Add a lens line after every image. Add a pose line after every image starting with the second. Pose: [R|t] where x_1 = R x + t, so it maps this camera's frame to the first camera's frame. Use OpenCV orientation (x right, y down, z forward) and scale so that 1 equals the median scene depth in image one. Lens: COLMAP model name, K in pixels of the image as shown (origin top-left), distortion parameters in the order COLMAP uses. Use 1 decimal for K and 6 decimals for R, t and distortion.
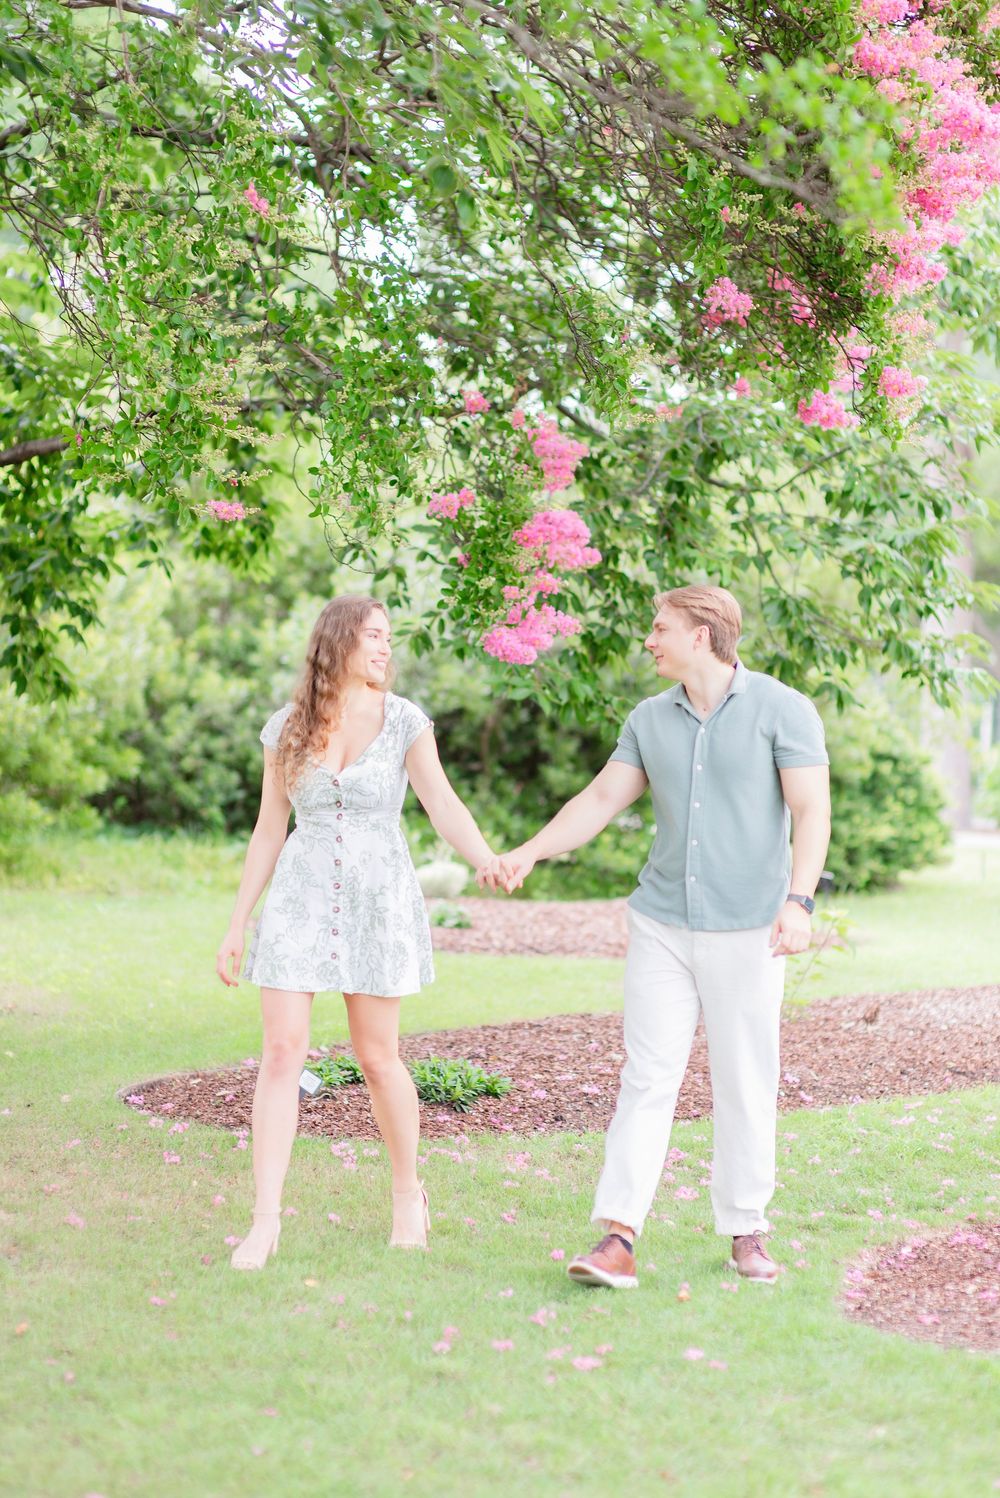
lens RADIAL K [[3683.2, 0, 487.5], [0, 3683.2, 637.3], [0, 0, 1]] dist [0.054515, 0.123336]
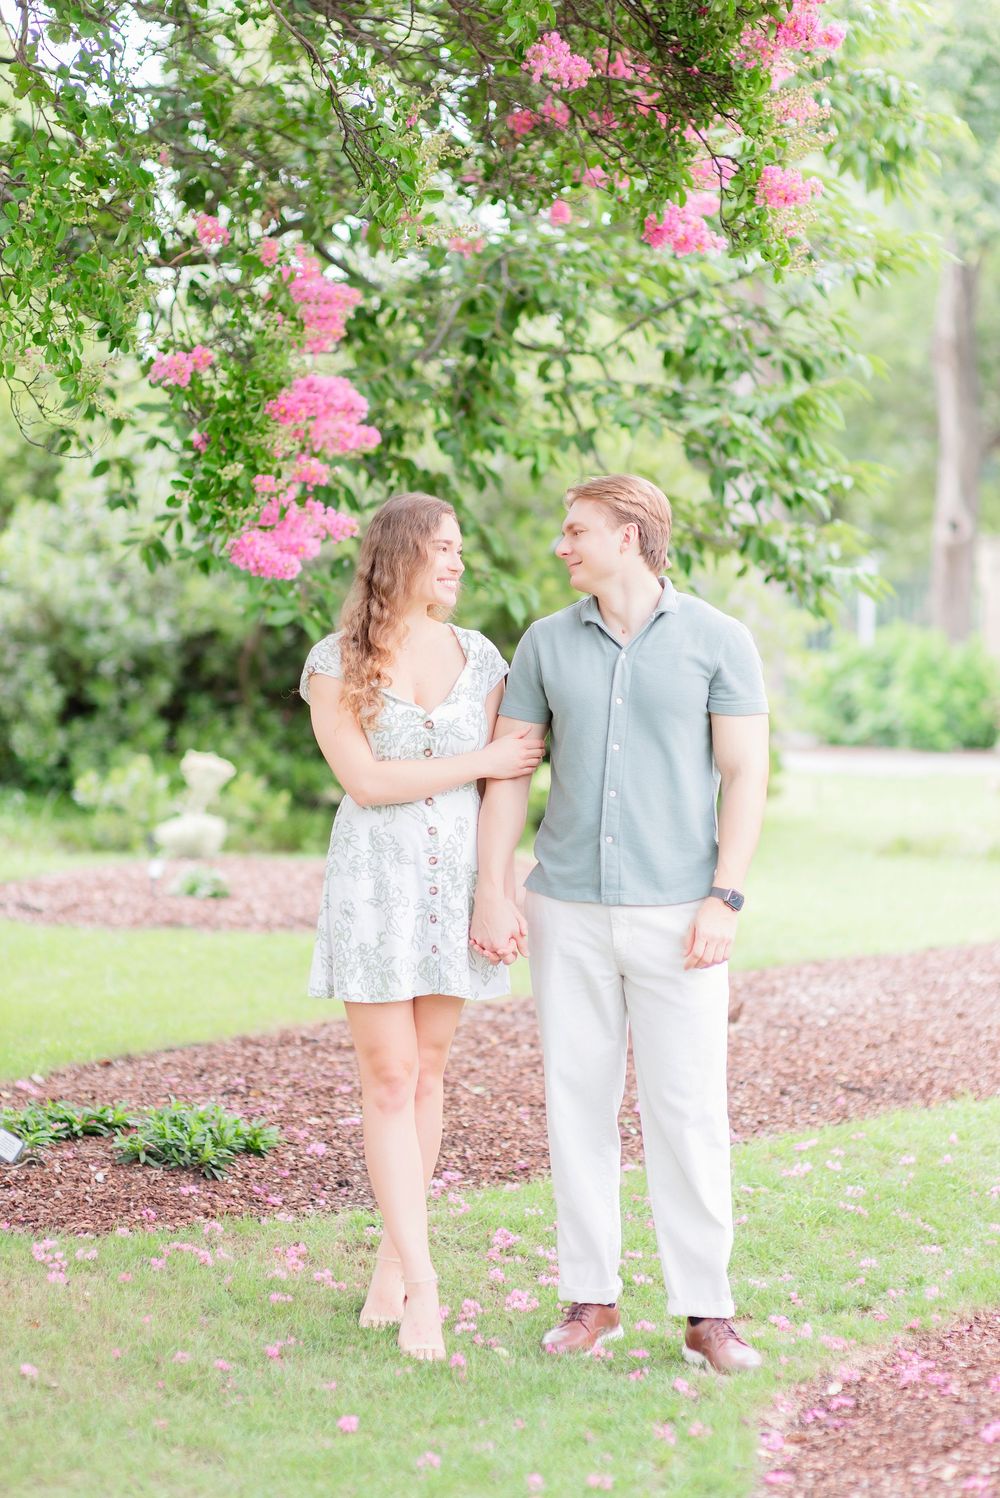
lens RADIAL K [[3669.3, 0, 500.6], [0, 3669.3, 641.3], [0, 0, 1]] dist [0.000343, 0.698662]
pose [[0.997534, -0.022036, 0.066637, 0.003409], [0.020275, 0.999430, 0.026988, 0.000619], [-0.067194, -0.025570, 0.997412, 0.222258]]
